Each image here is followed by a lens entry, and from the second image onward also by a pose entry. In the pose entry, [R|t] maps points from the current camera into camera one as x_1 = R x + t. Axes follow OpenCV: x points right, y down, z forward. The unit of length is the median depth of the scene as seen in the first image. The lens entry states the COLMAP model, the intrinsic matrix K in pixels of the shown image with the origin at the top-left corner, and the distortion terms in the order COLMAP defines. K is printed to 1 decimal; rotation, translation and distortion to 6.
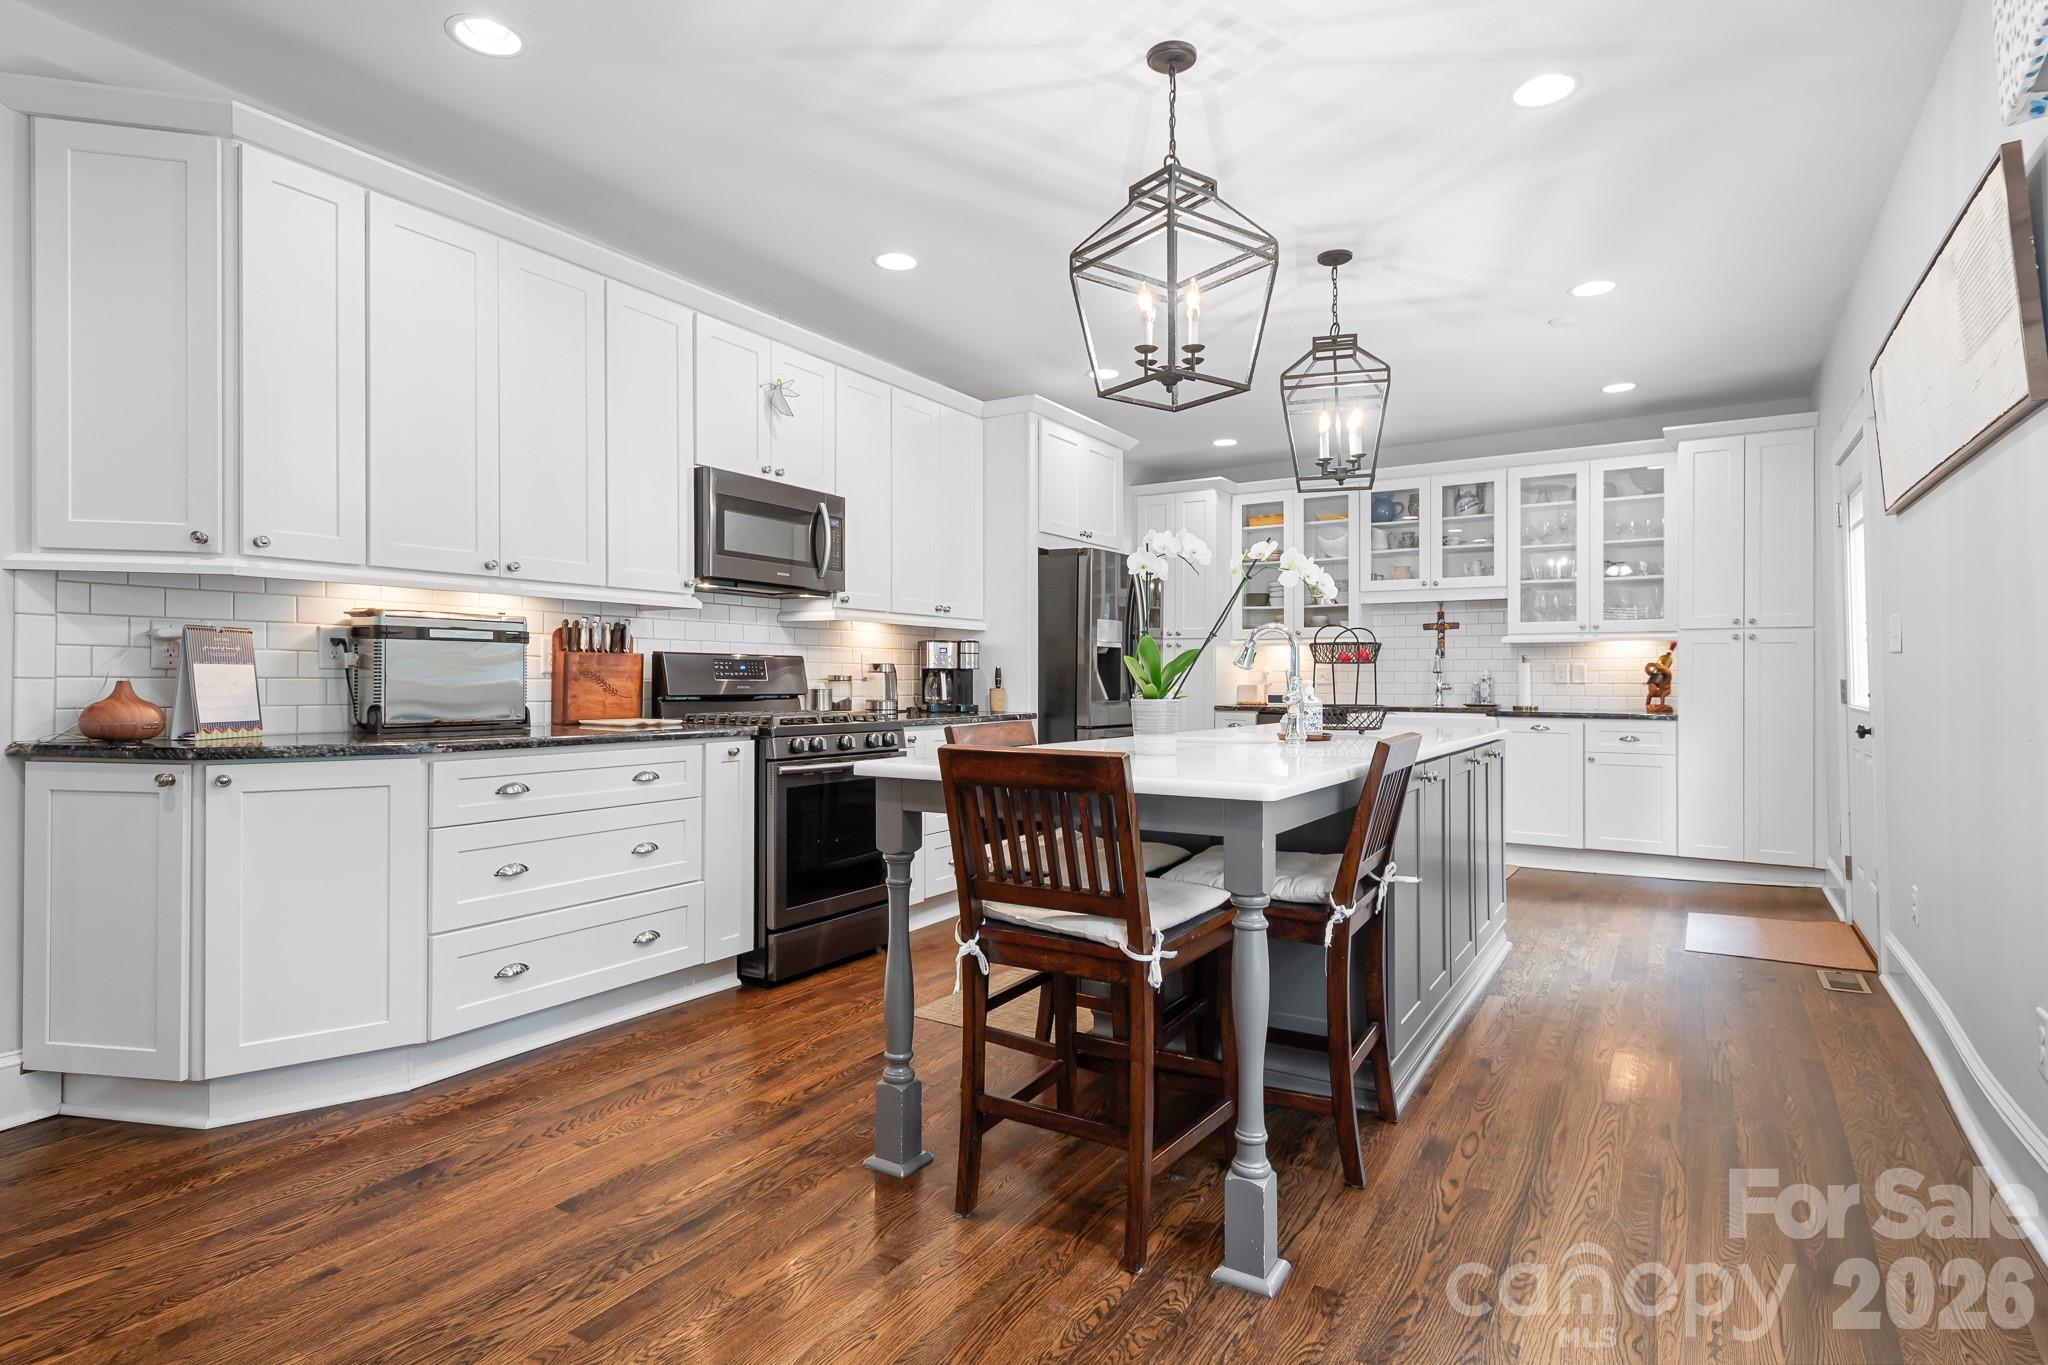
lens RADIAL K [[1052.5, 0, 1022.0], [0, 1052.5, 682.0], [0, 0, 1]] dist [0.016652, -0.000608]
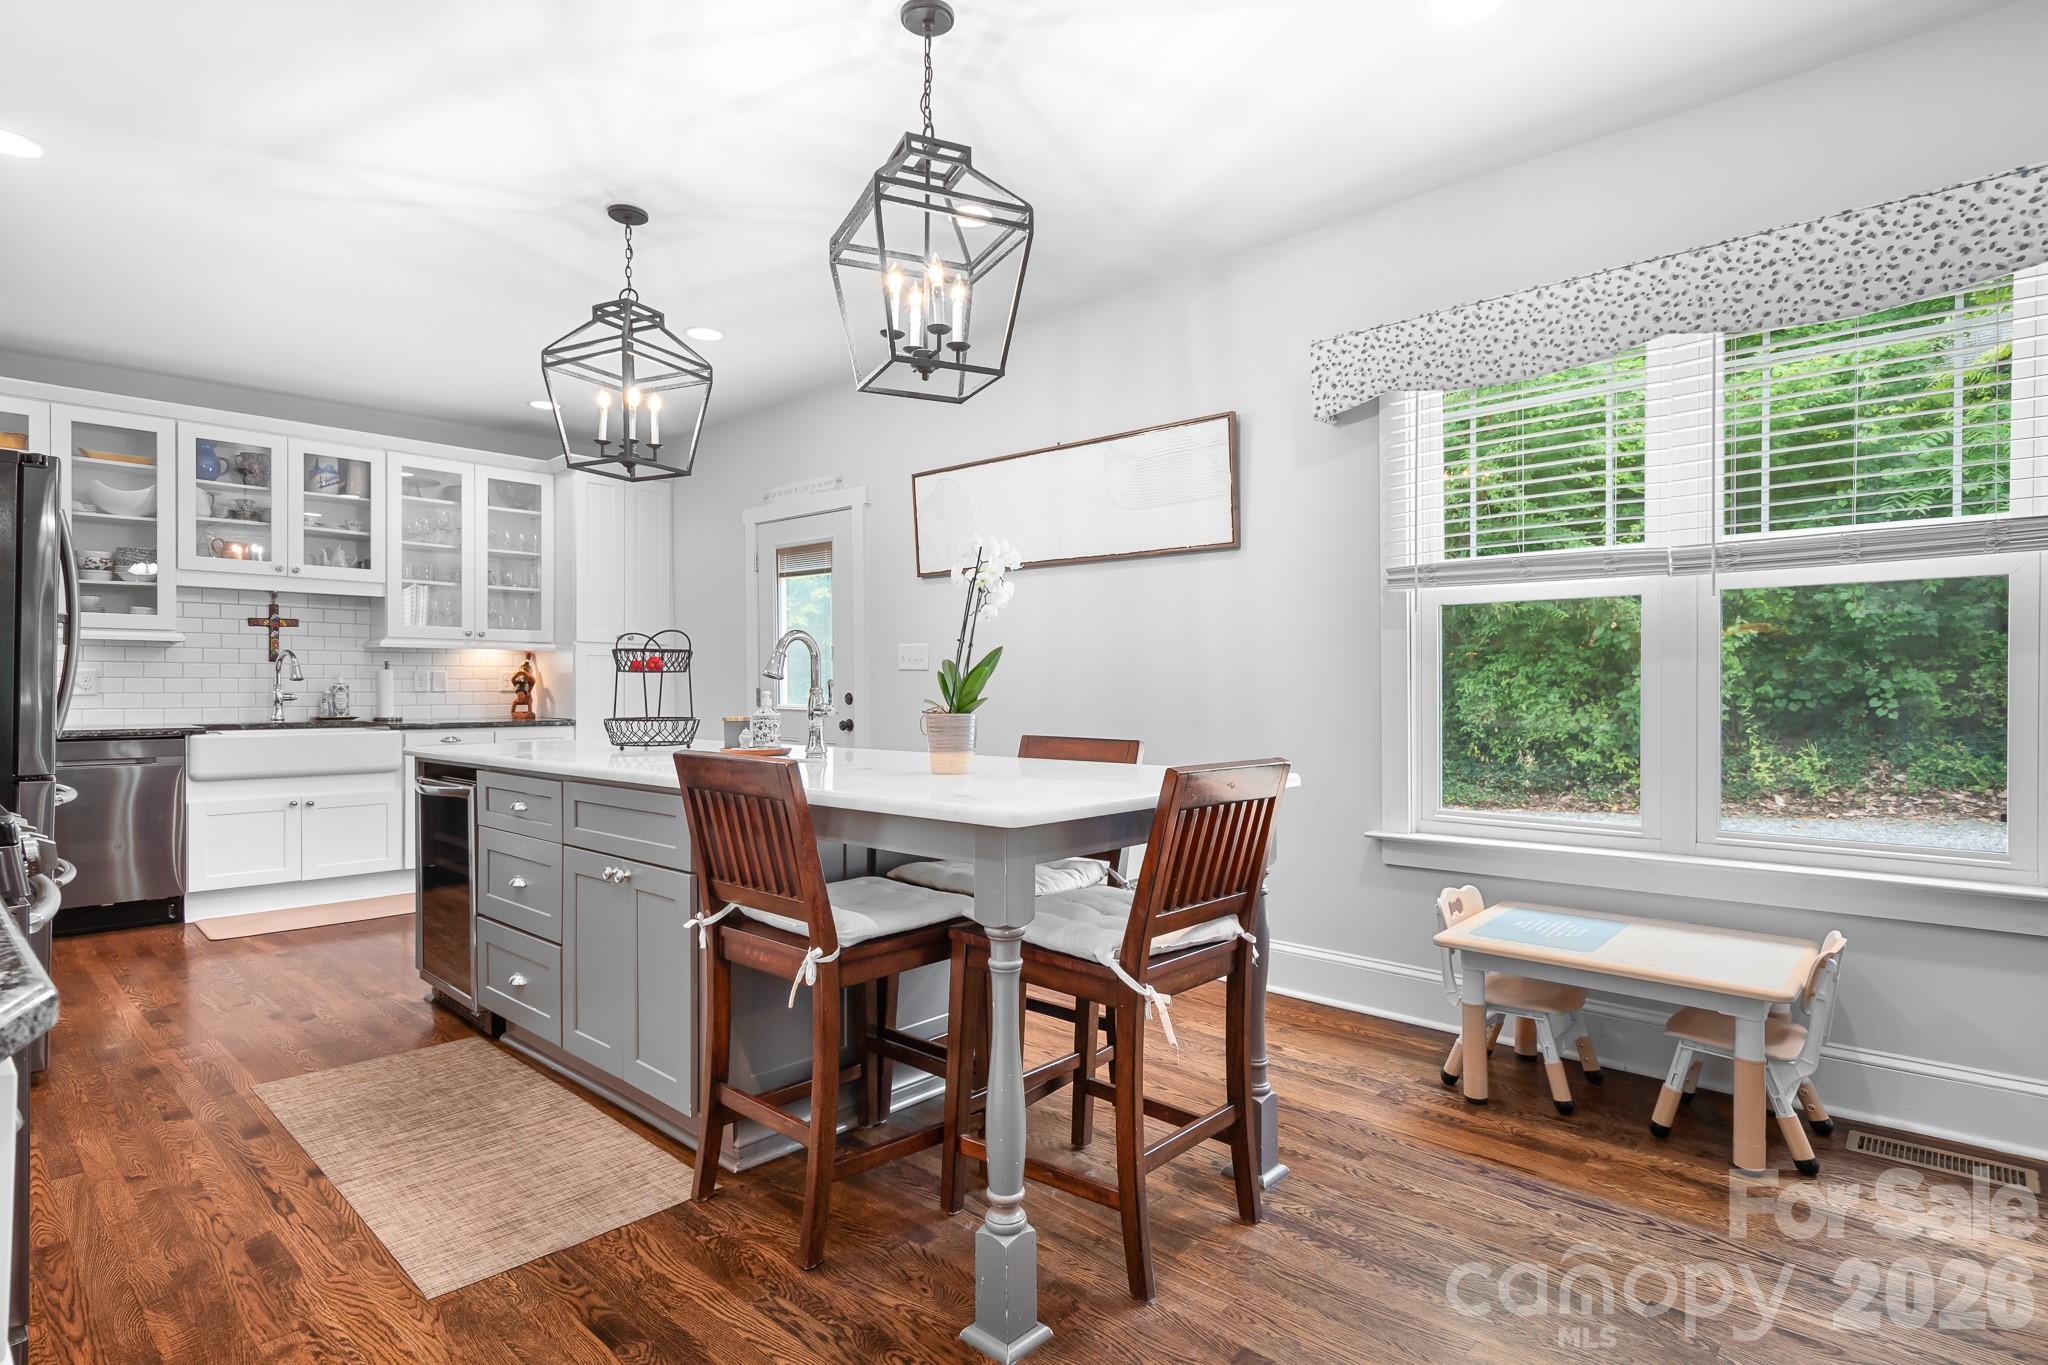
lens RADIAL K [[1052.5, 0, 1002.9], [0, 1052.5, 683.8], [0, 0, 1]] dist [0.016652, -0.000608]
pose [[0.197501, 0.003926, 0.980295, -0.308188], [0.001880, 0.999989, -0.004383, -0.000989], [-0.980301, 0.002708, 0.197491, 0.307926]]
